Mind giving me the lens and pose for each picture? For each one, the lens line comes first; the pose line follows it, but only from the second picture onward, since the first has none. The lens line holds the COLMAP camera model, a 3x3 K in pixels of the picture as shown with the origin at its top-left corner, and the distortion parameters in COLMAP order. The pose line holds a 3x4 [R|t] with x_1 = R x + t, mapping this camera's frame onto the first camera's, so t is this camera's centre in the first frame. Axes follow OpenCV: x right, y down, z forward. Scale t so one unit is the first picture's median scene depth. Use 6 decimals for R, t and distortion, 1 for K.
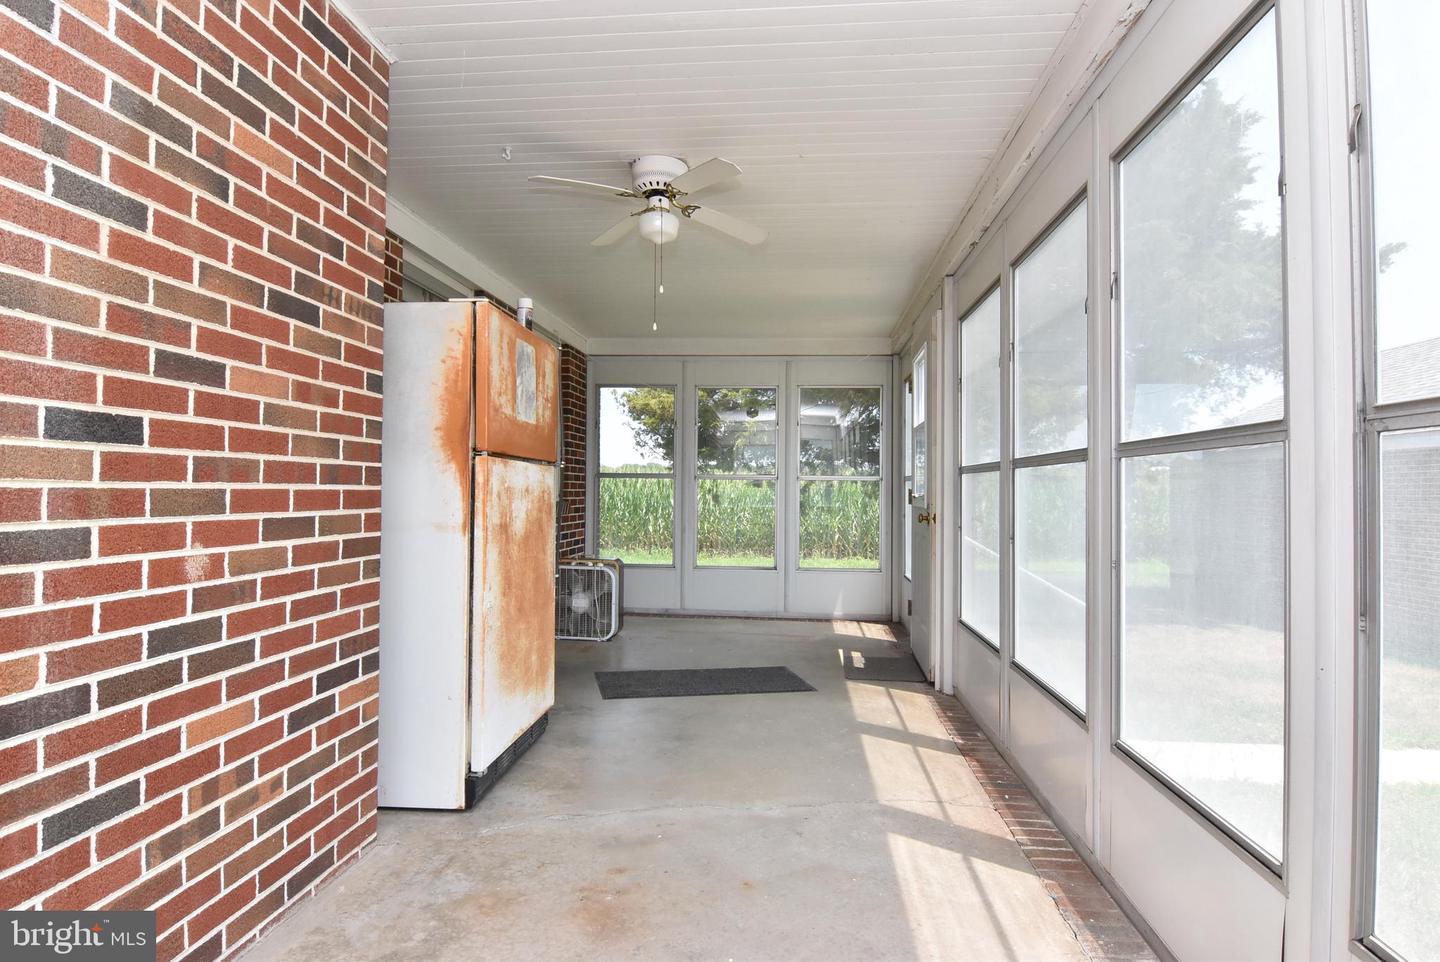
lens RADIAL K [[765.4, 0, 722.0], [0, 765.4, 482.4], [0, 0, 1]] dist [-0.007537, -0.010739]
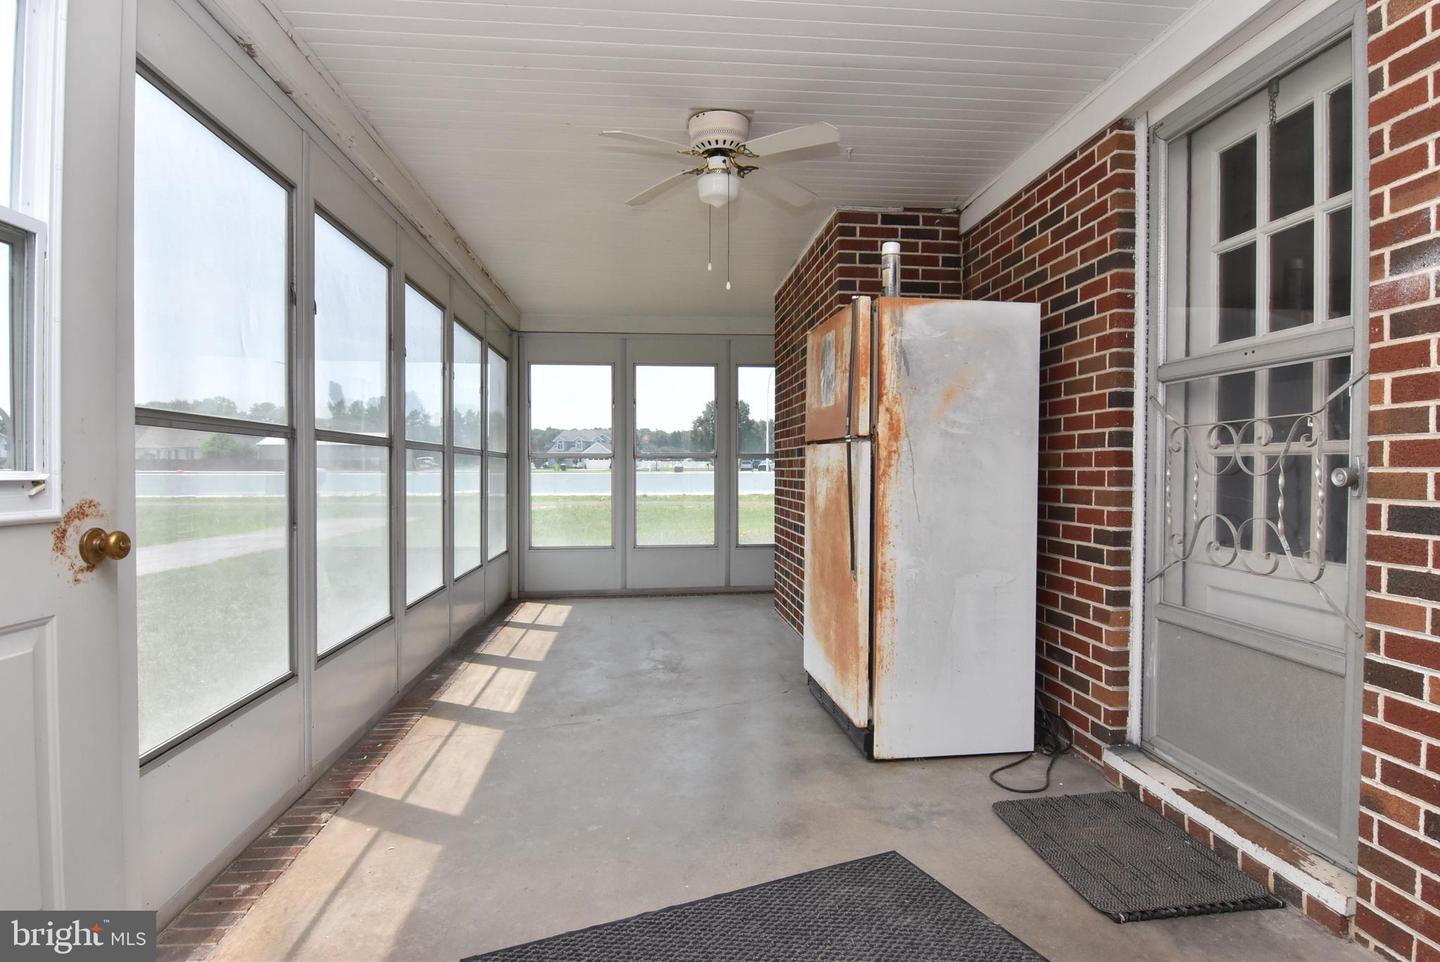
lens RADIAL K [[765.4, 0, 722.9], [0, 765.4, 479.6], [0, 0, 1]] dist [-0.007537, -0.010739]
pose [[-0.980405, -0.002867, -0.196970, 0.094726], [-0.002676, 0.999996, -0.001239, 0.025691], [0.196973, -0.000687, -0.980409, 1.955346]]
